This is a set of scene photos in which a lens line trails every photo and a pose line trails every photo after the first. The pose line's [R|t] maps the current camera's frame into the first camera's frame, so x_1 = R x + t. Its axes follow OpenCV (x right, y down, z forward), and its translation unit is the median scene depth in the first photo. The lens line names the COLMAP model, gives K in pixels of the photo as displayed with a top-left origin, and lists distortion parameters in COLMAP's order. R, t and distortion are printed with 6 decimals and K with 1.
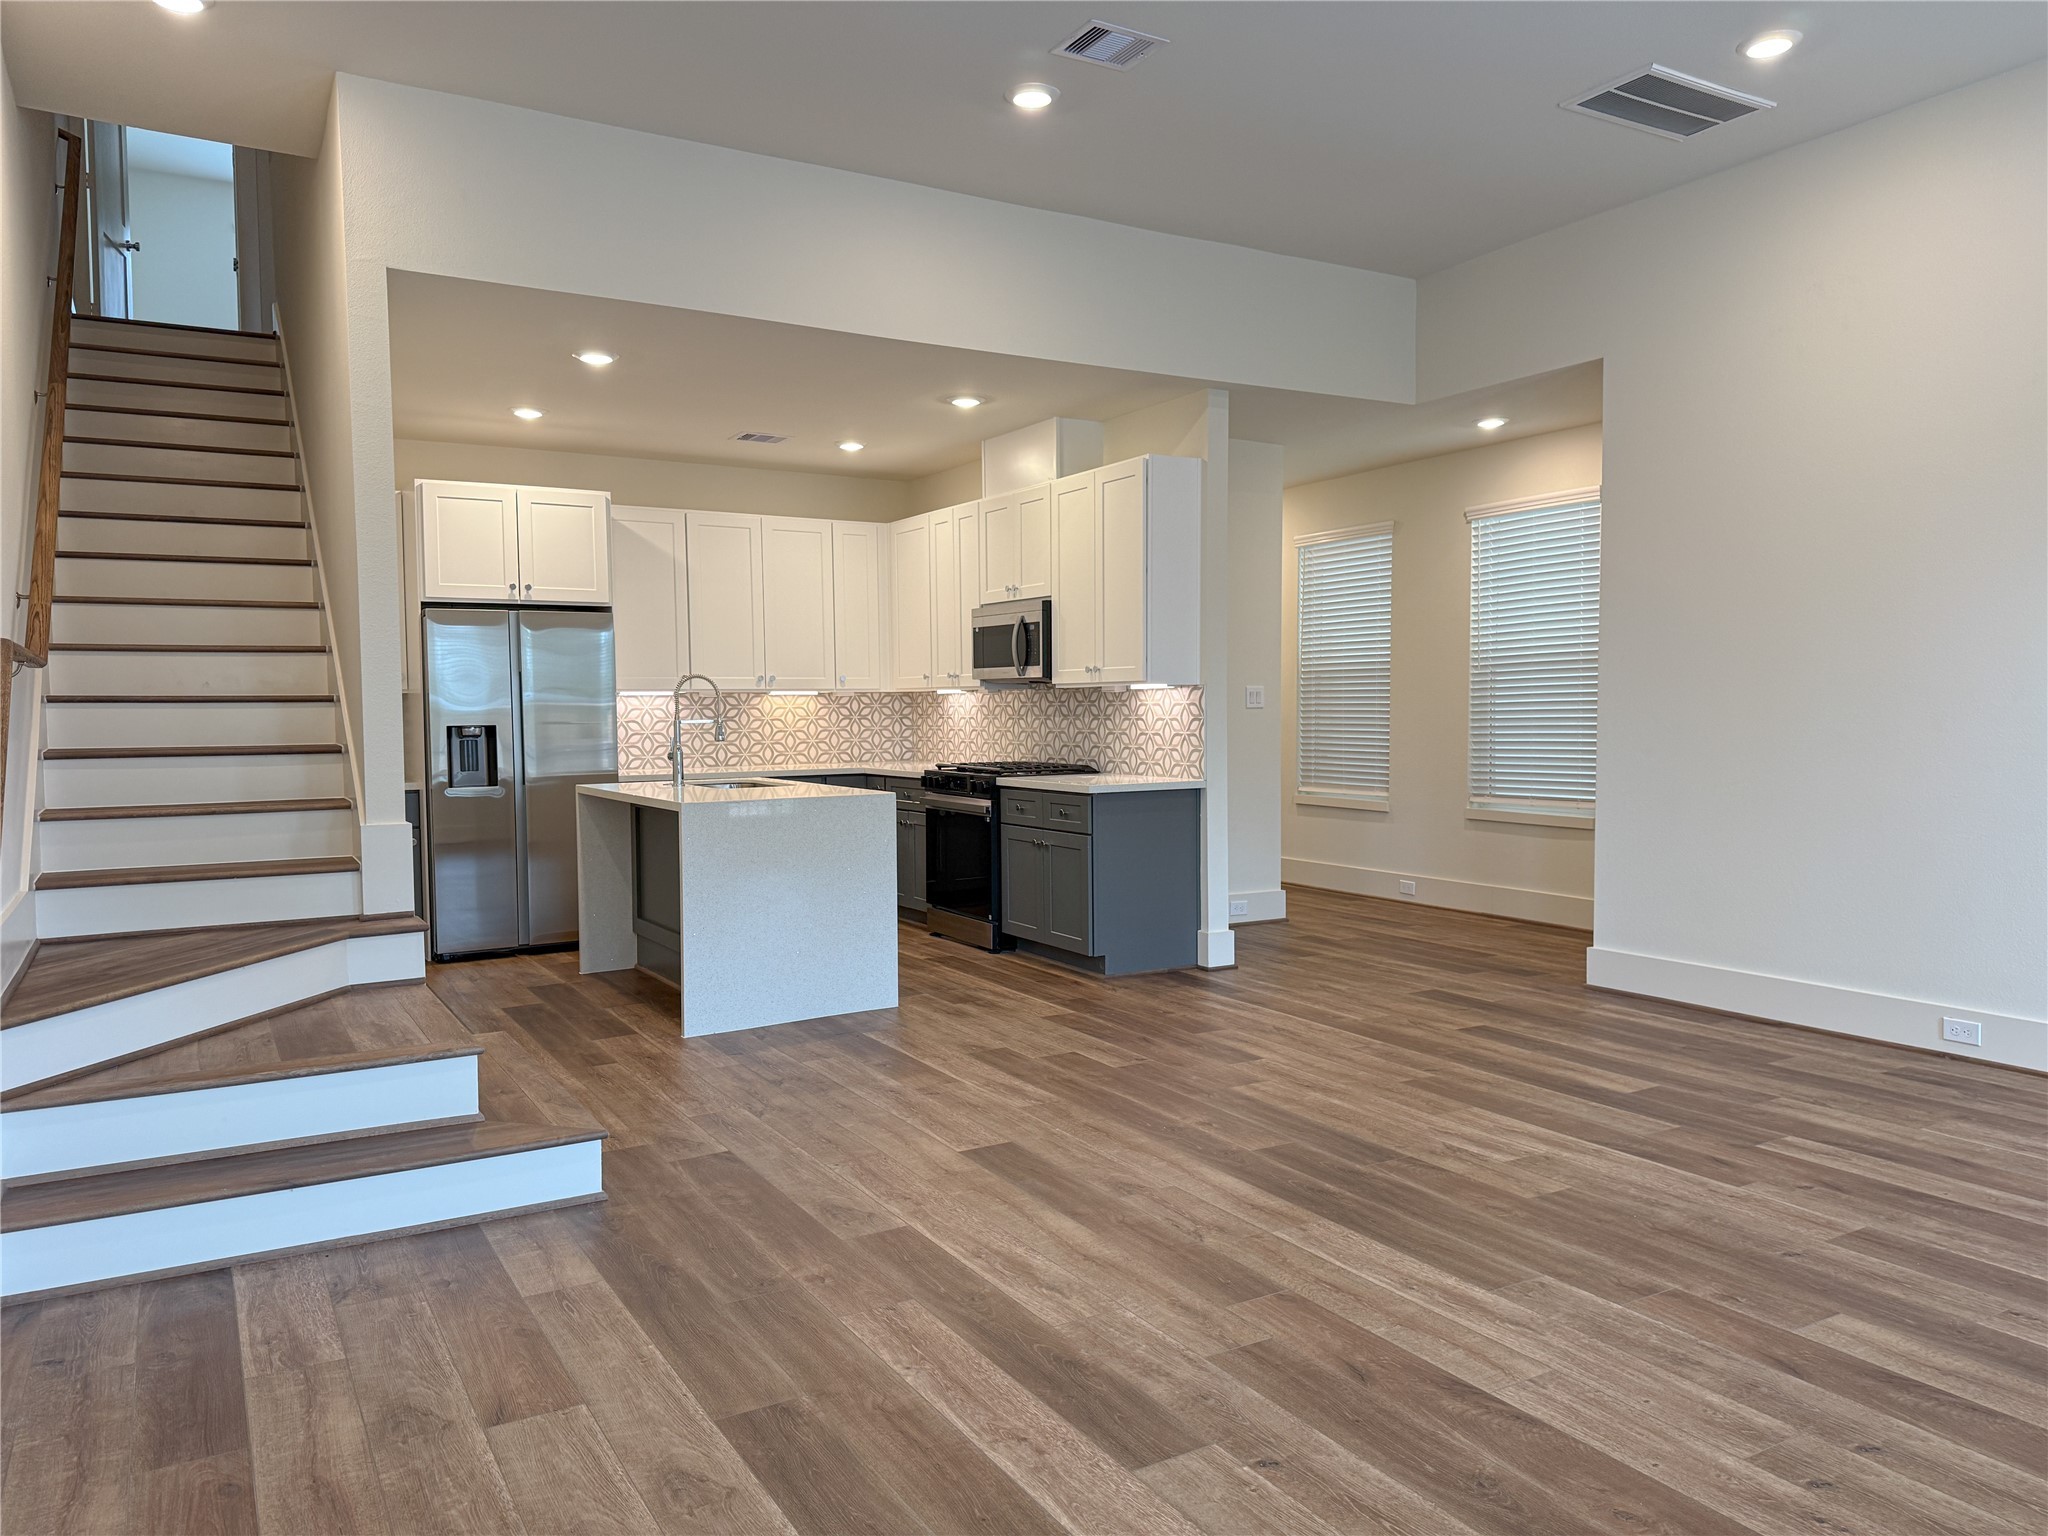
lens RADIAL K [[1441.4, 0, 1029.9], [0, 1441.4, 779.7], [0, 0, 1]] dist [0.075456, -0.084155]
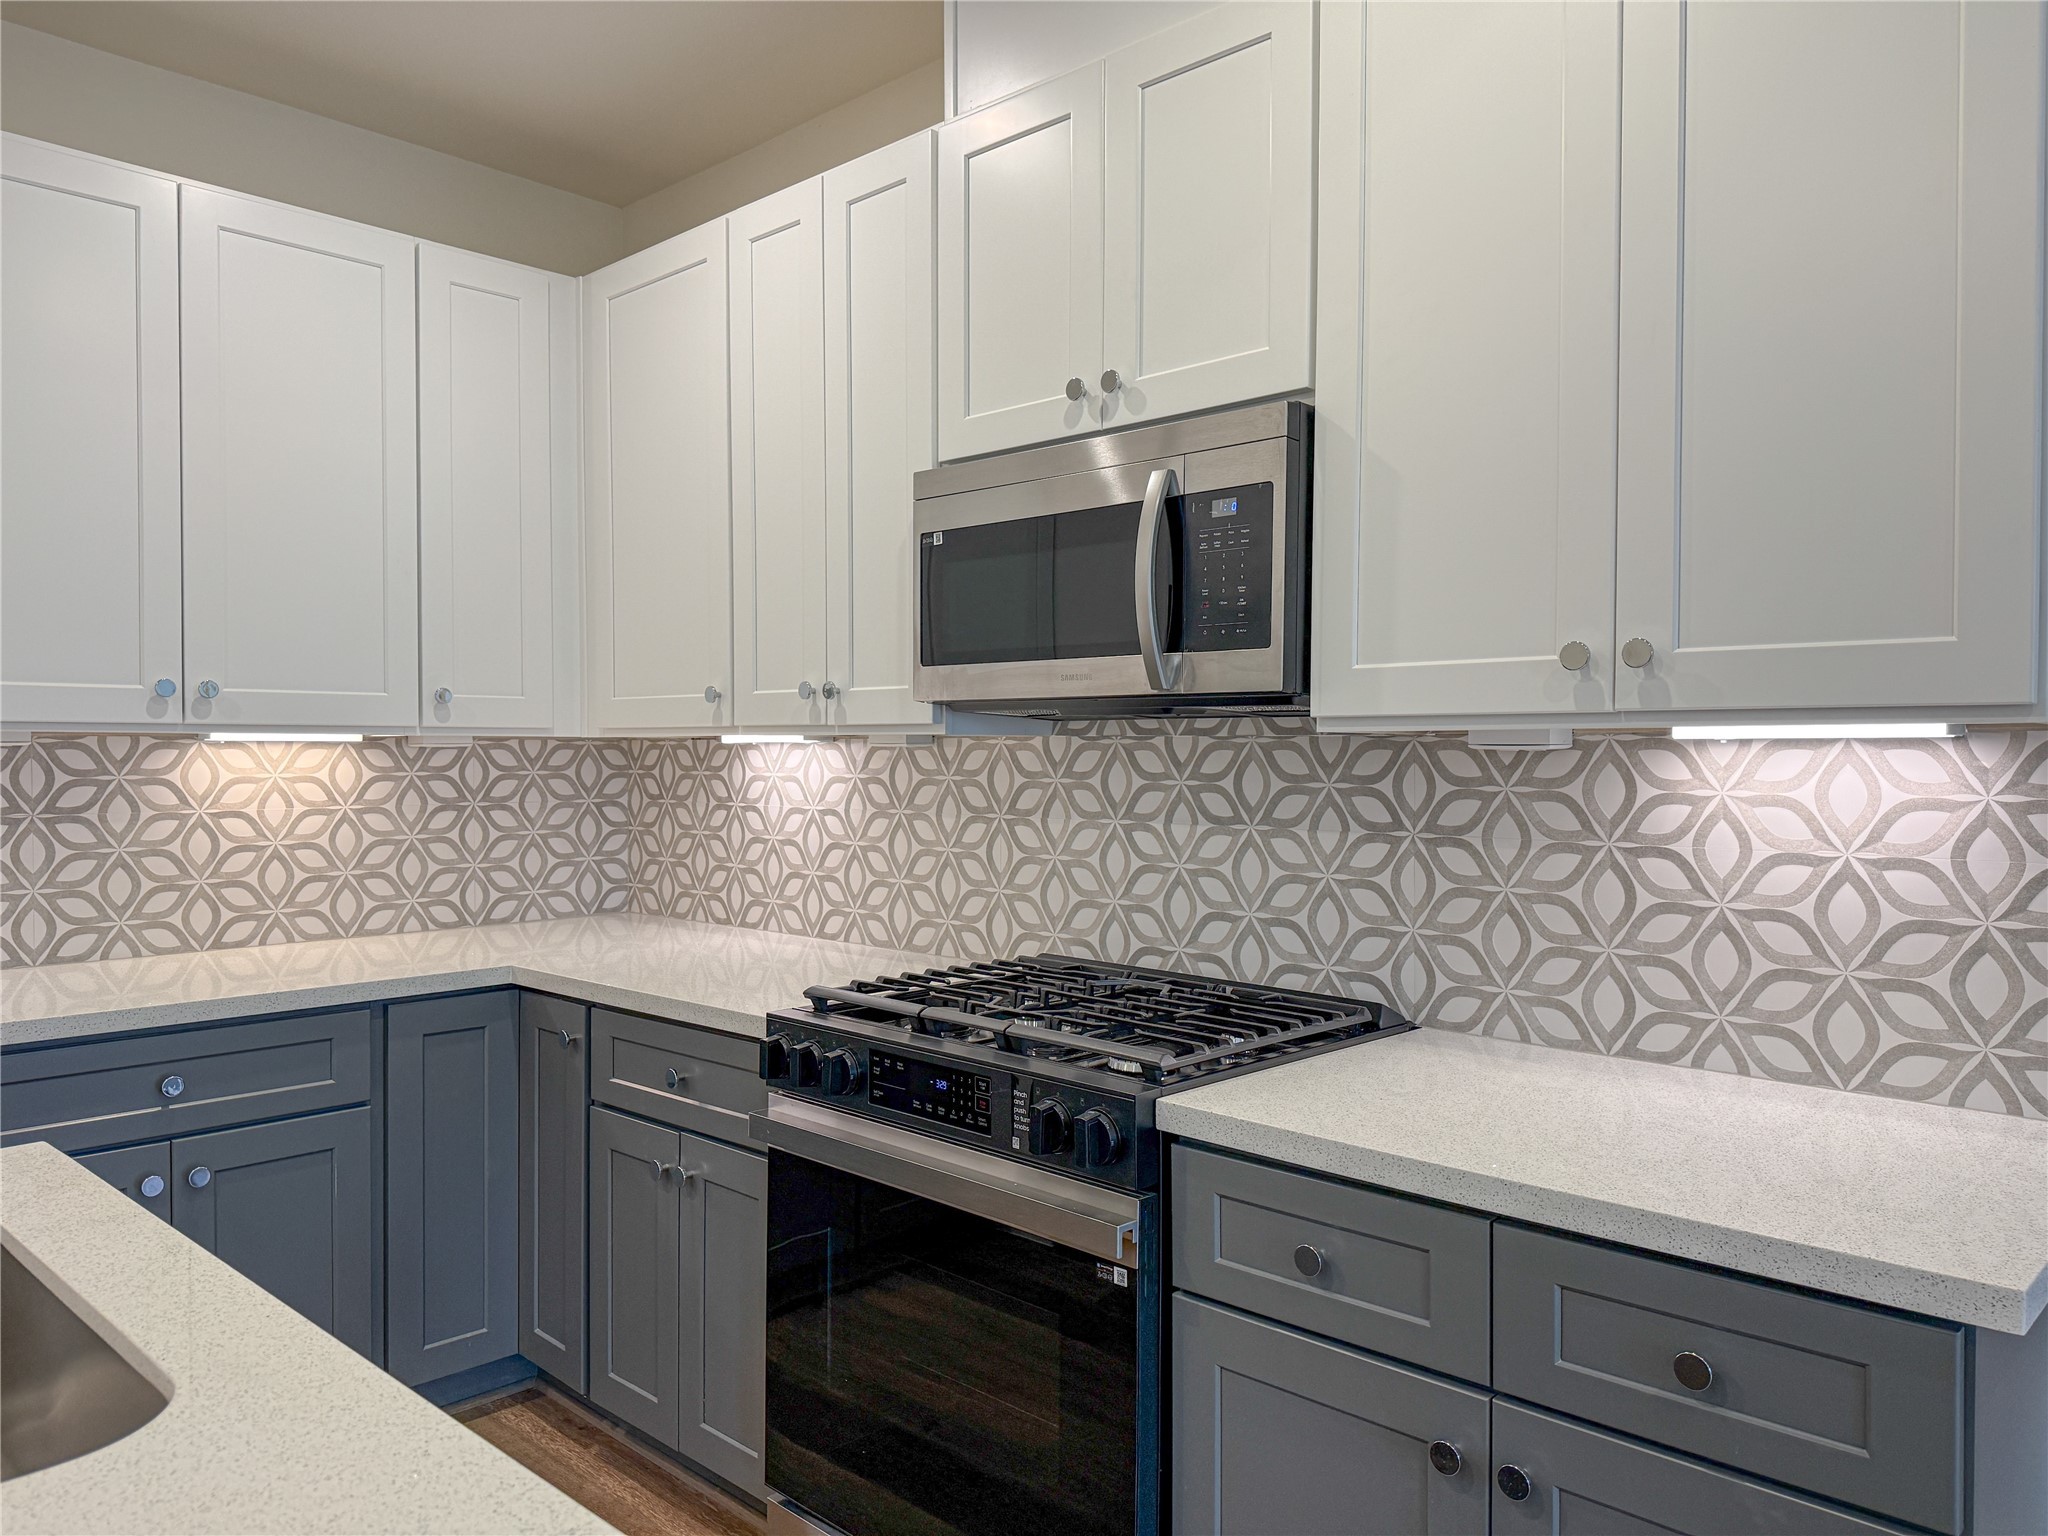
lens RADIAL K [[1441.4, 0, 1003.5], [0, 1441.4, 764.7], [0, 0, 1]] dist [0.075456, -0.084155]
pose [[0.964399, 0.008457, 0.264316, -0.116451], [0.003189, 0.999044, -0.043597, -0.048140], [-0.264432, 0.042888, 0.963450, 0.791355]]
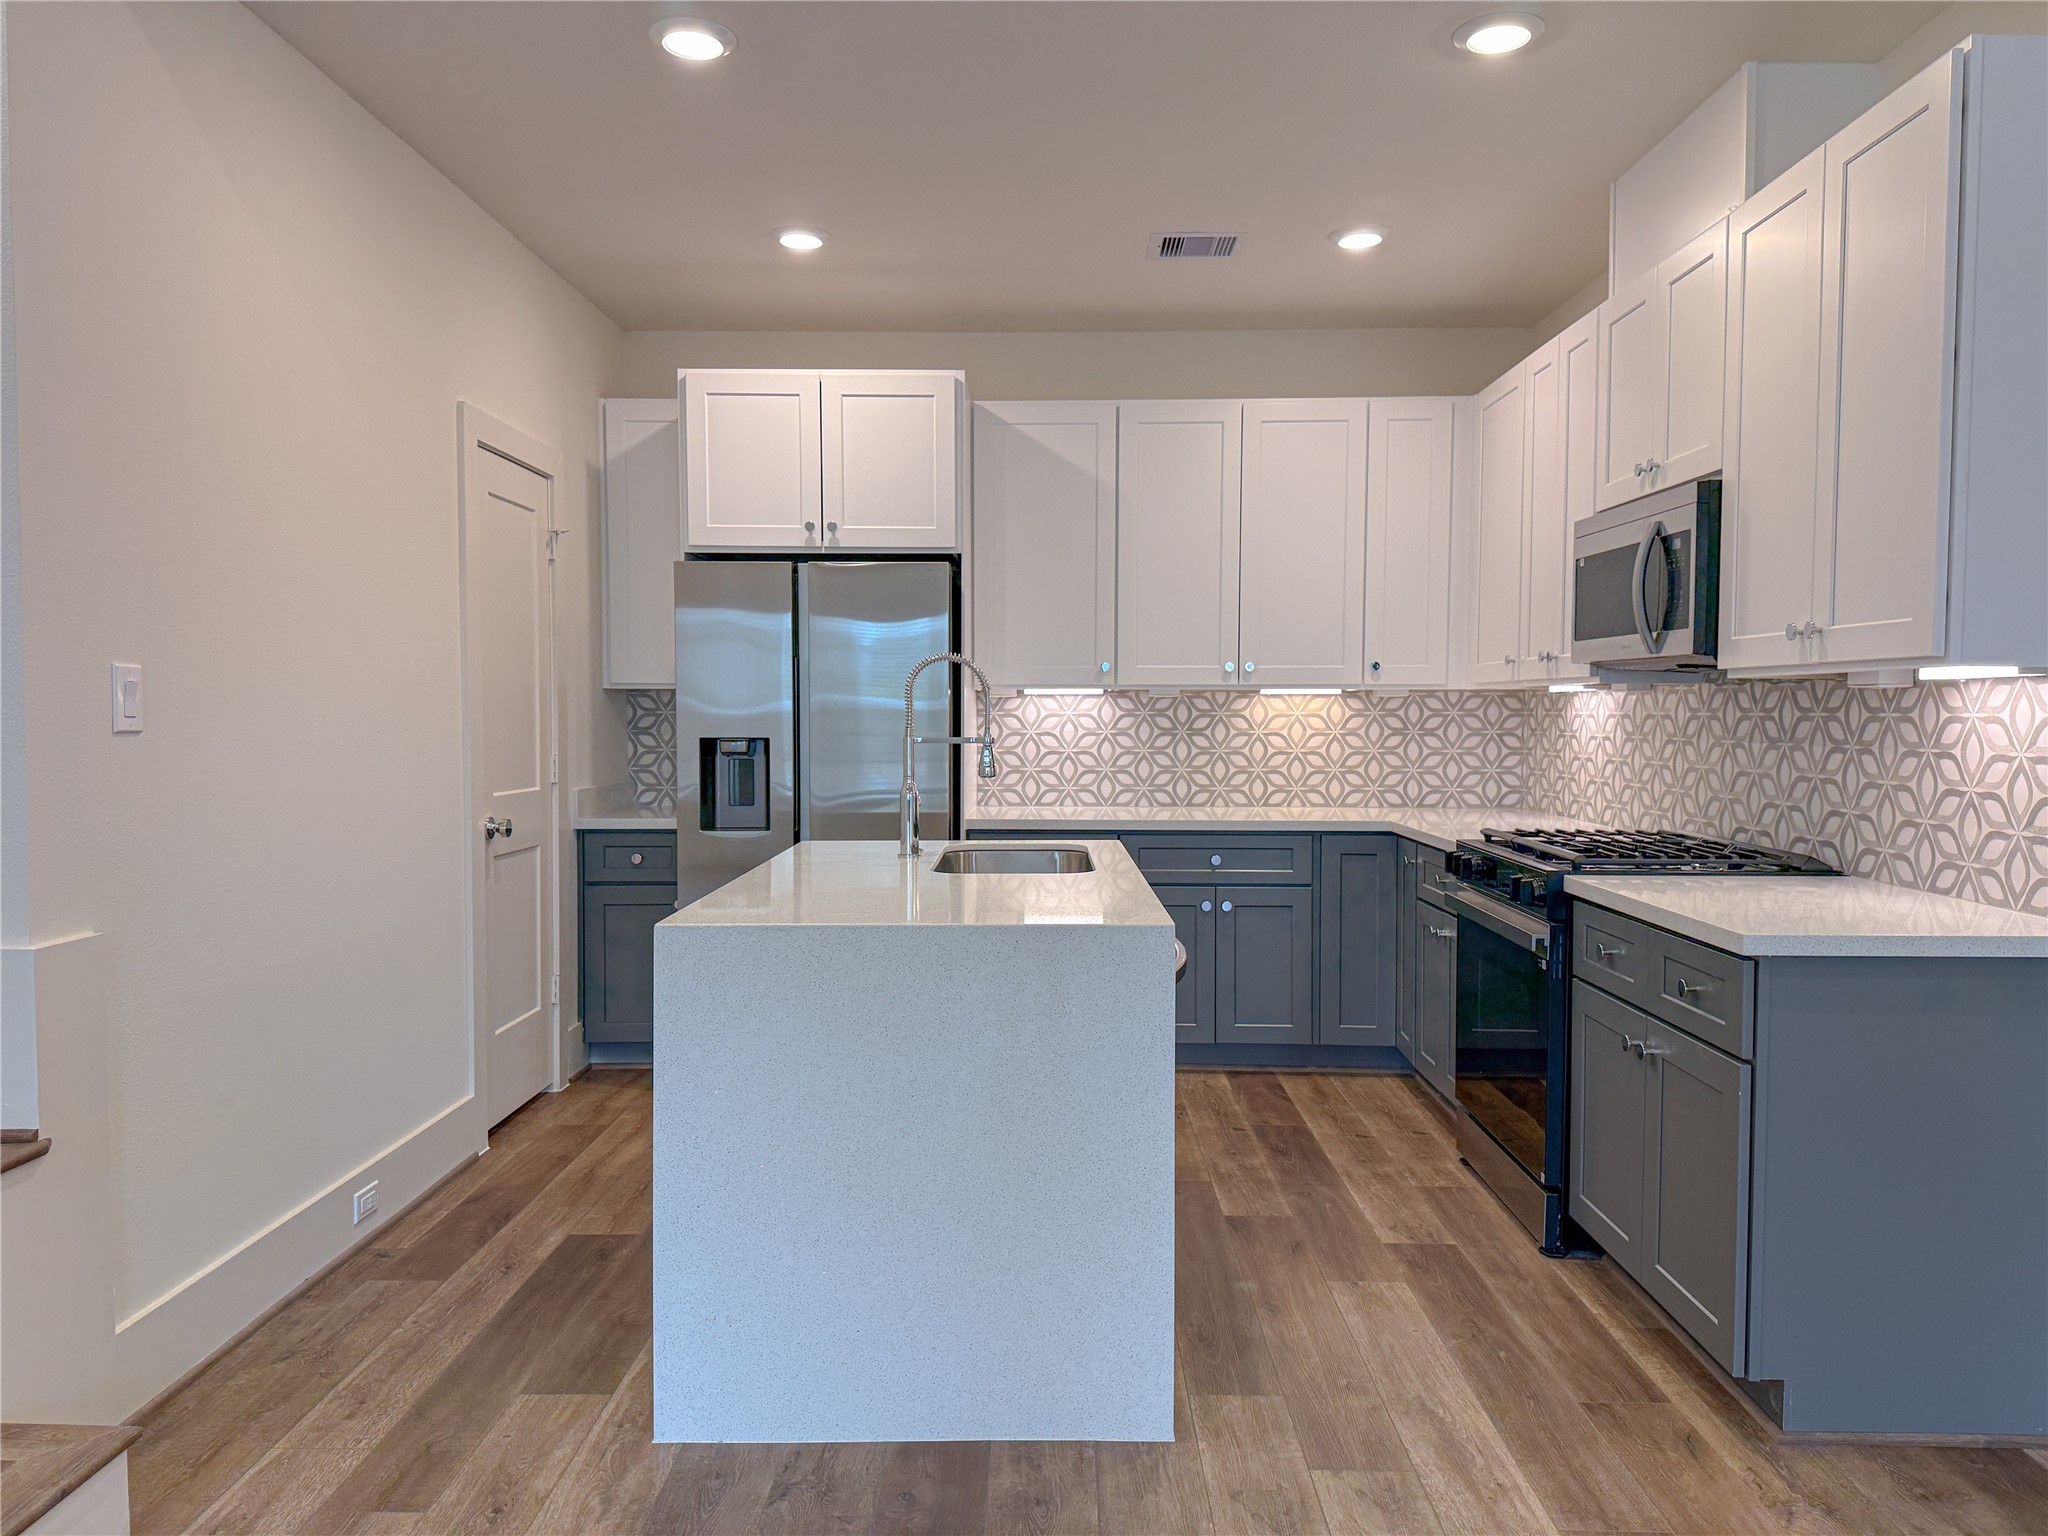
lens RADIAL K [[1441.4, 0, 1009.1], [0, 1441.4, 769.0], [0, 0, 1]] dist [0.075456, -0.084155]
pose [[0.847148, 0.032436, -0.530366, 0.073249], [-0.037313, 0.999302, 0.001516, -0.029738], [0.530045, 0.018505, 0.847768, 0.528876]]
